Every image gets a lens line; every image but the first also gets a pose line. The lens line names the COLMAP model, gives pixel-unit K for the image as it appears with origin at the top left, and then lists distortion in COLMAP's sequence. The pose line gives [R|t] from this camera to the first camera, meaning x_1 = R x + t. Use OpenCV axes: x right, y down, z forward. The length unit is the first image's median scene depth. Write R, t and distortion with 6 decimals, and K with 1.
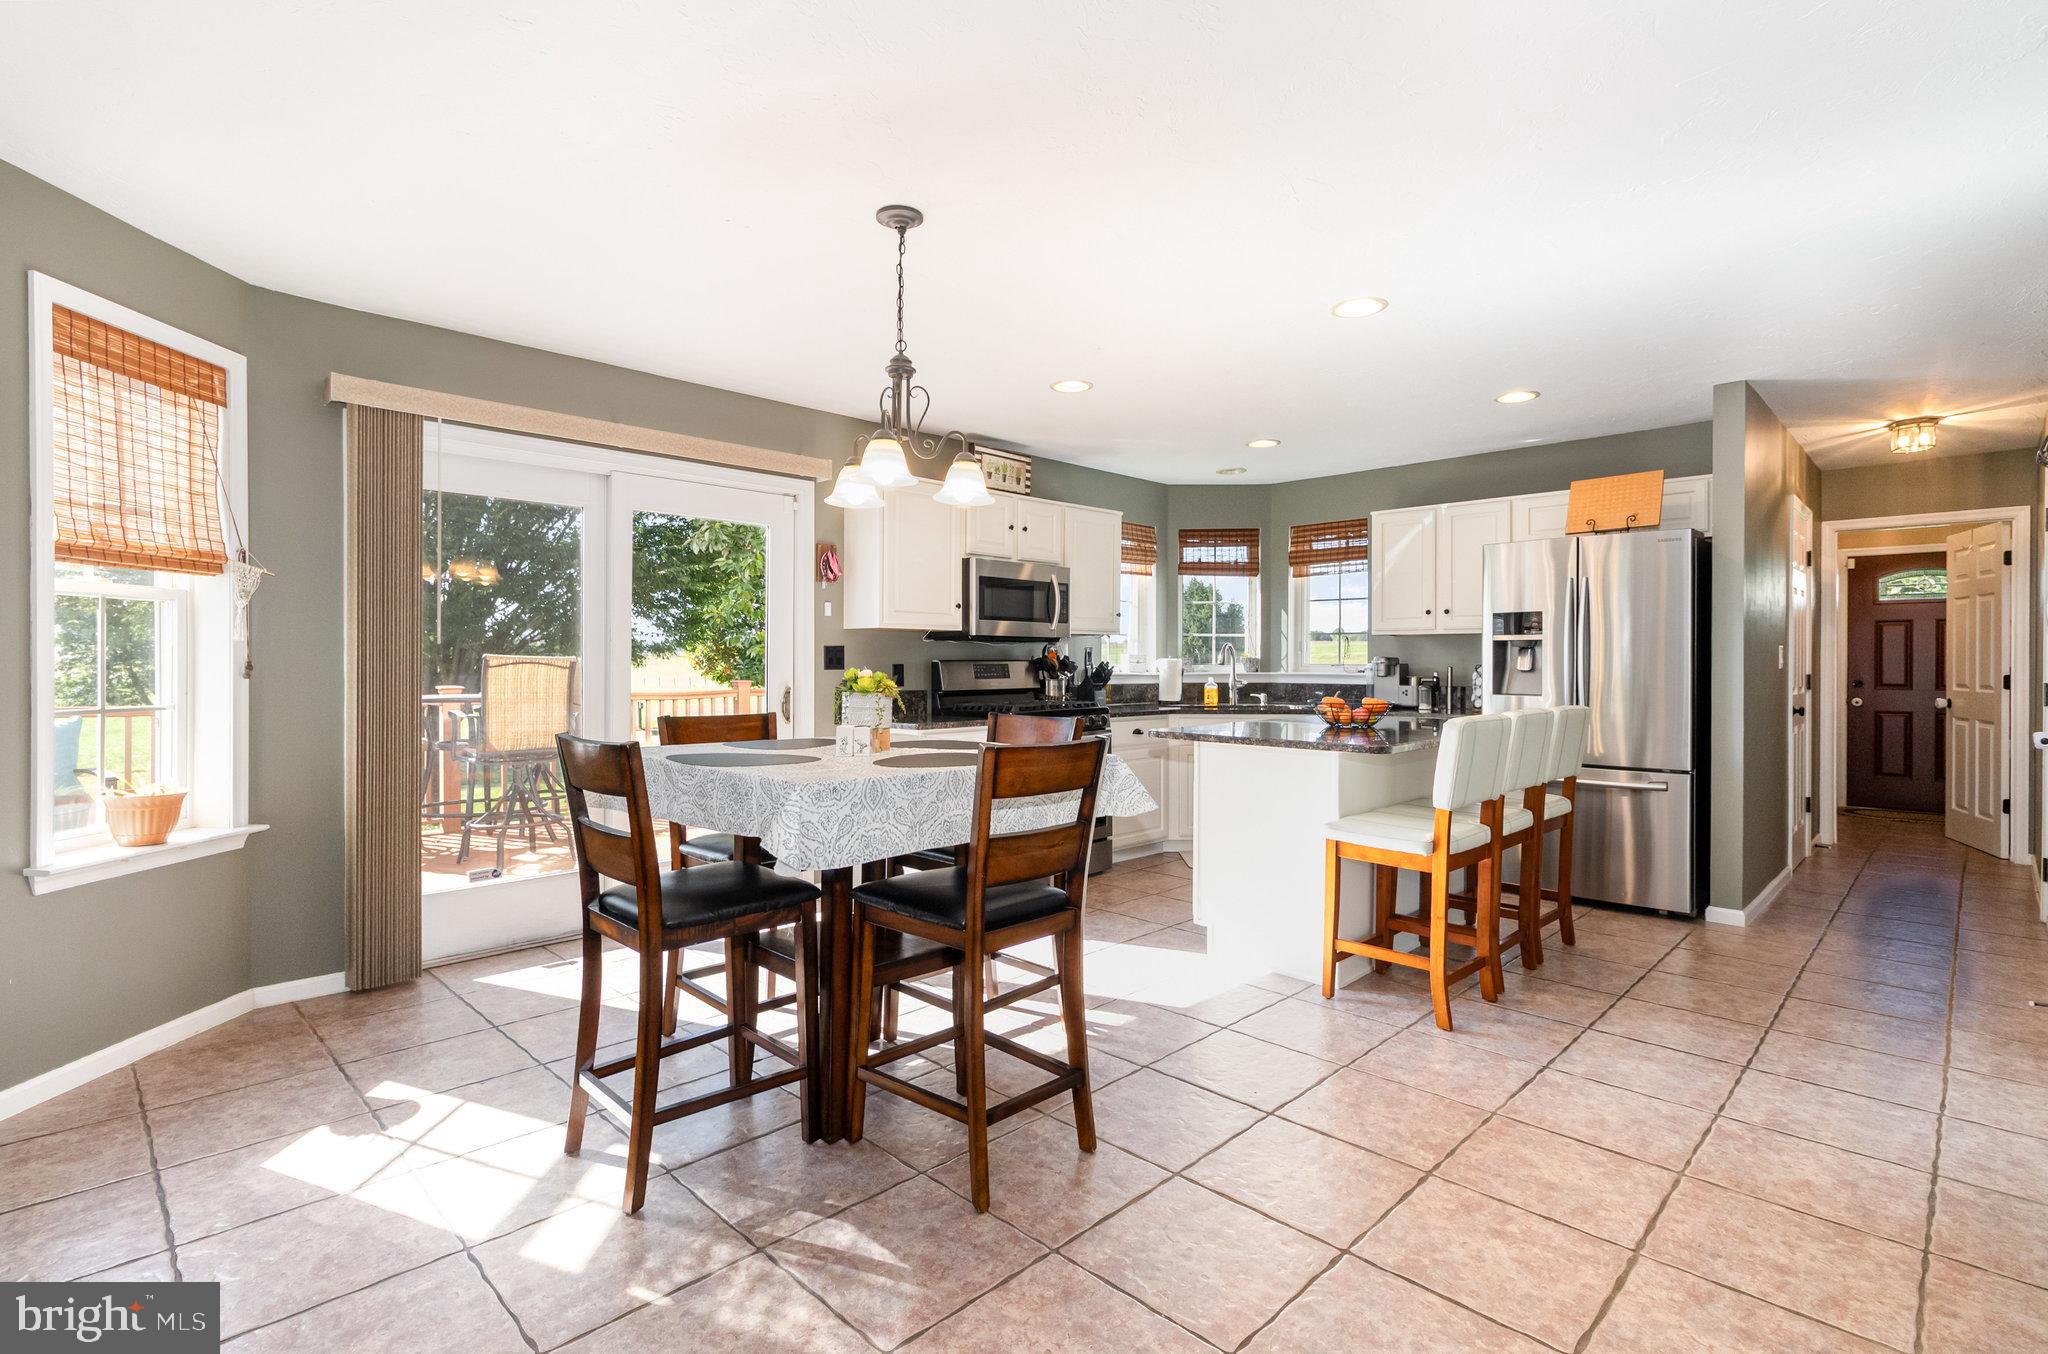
lens RADIAL K [[959.7, 0, 1024.0], [0, 959.7, 677.0], [0, 0, 1]] dist [0.000460, -0.000598]
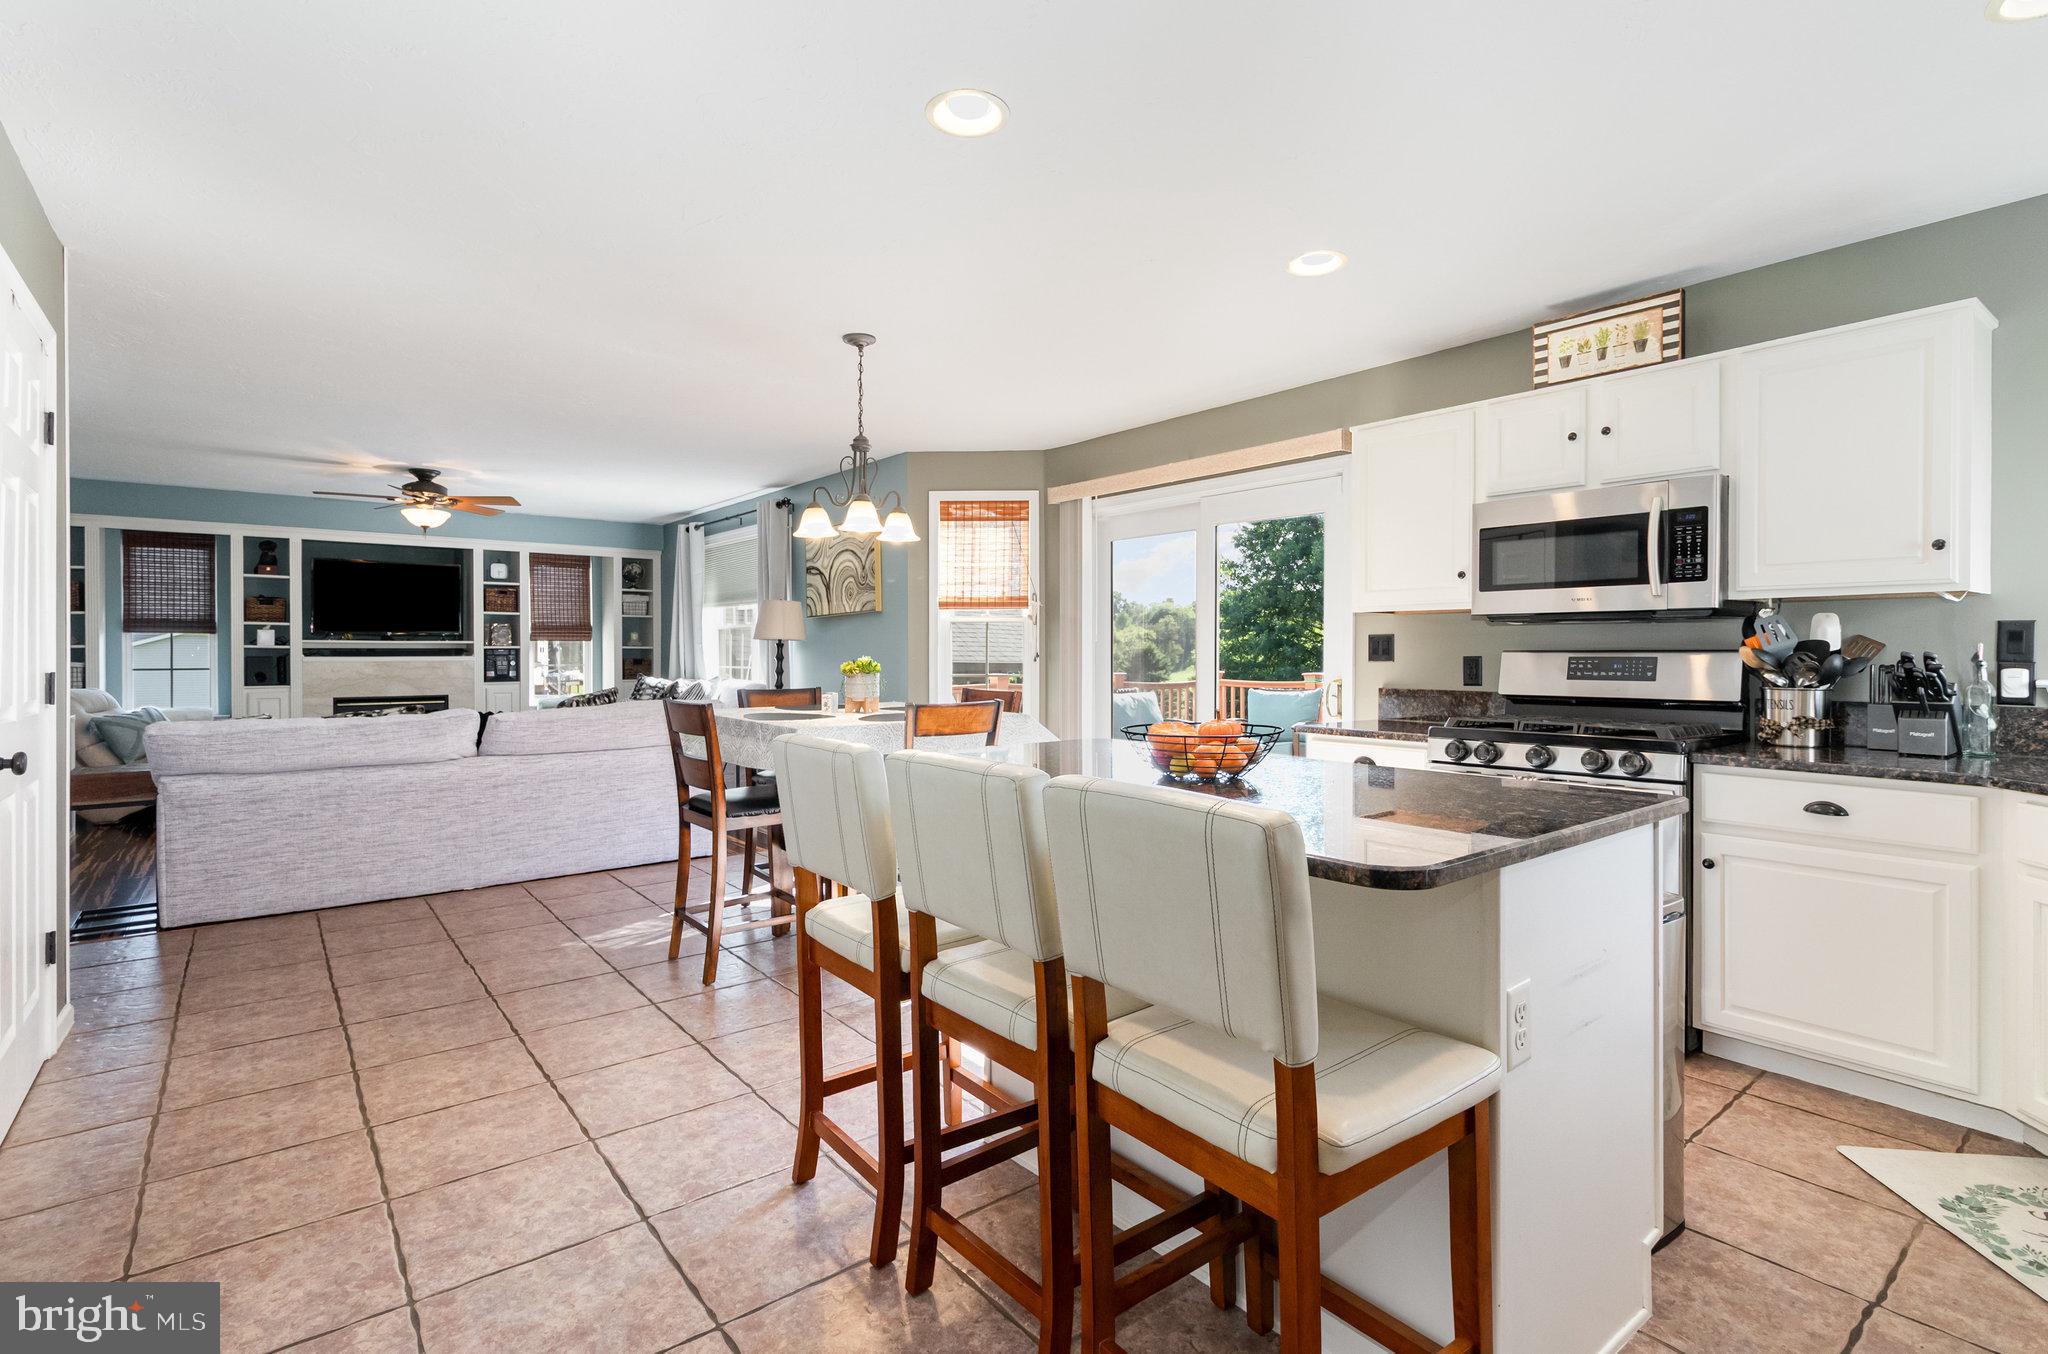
lens RADIAL K [[962.6, 0, 1016.4], [0, 962.6, 655.8], [0, 0, 1]] dist [0.002421, 0.000743]
pose [[-0.113965, 0.001762, -0.993483, 0.698120], [-0.017676, 0.999837, 0.003801, -0.010626], [0.993327, 0.017994, -0.113916, 0.770063]]
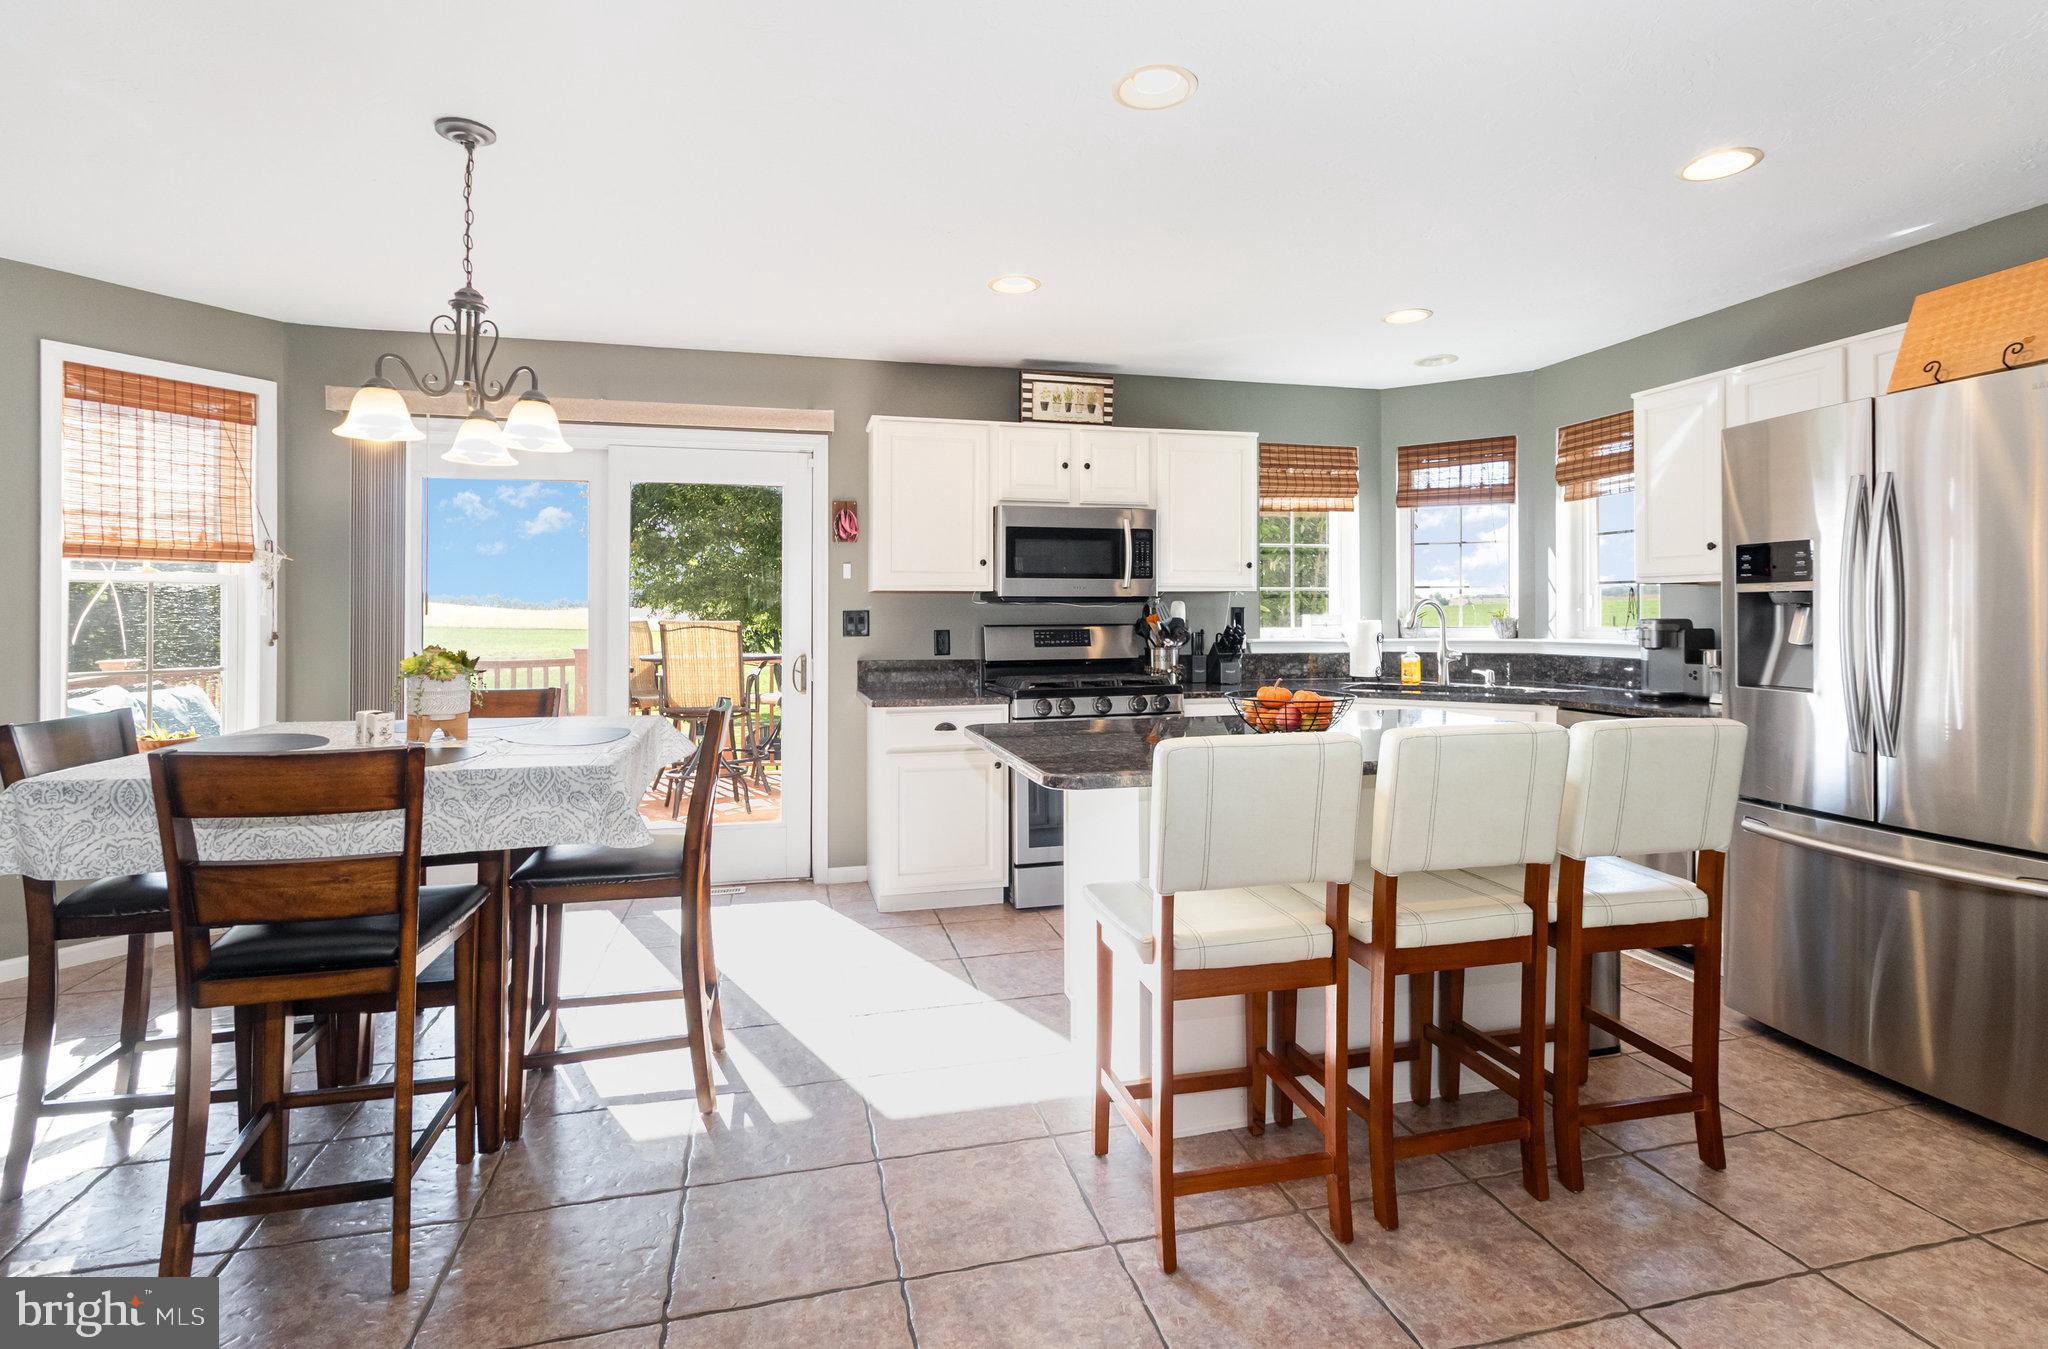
lens RADIAL K [[984.8, 0, 1032.5], [0, 984.8, 611.0], [0, 0, 1]] dist [0.003143, 0.000937]
pose [[0.861526, -0.006984, -0.507665, 0.426242], [-0.002872, 0.999822, -0.018629, -0.014564], [0.507705, 0.017507, 0.861353, 0.270005]]
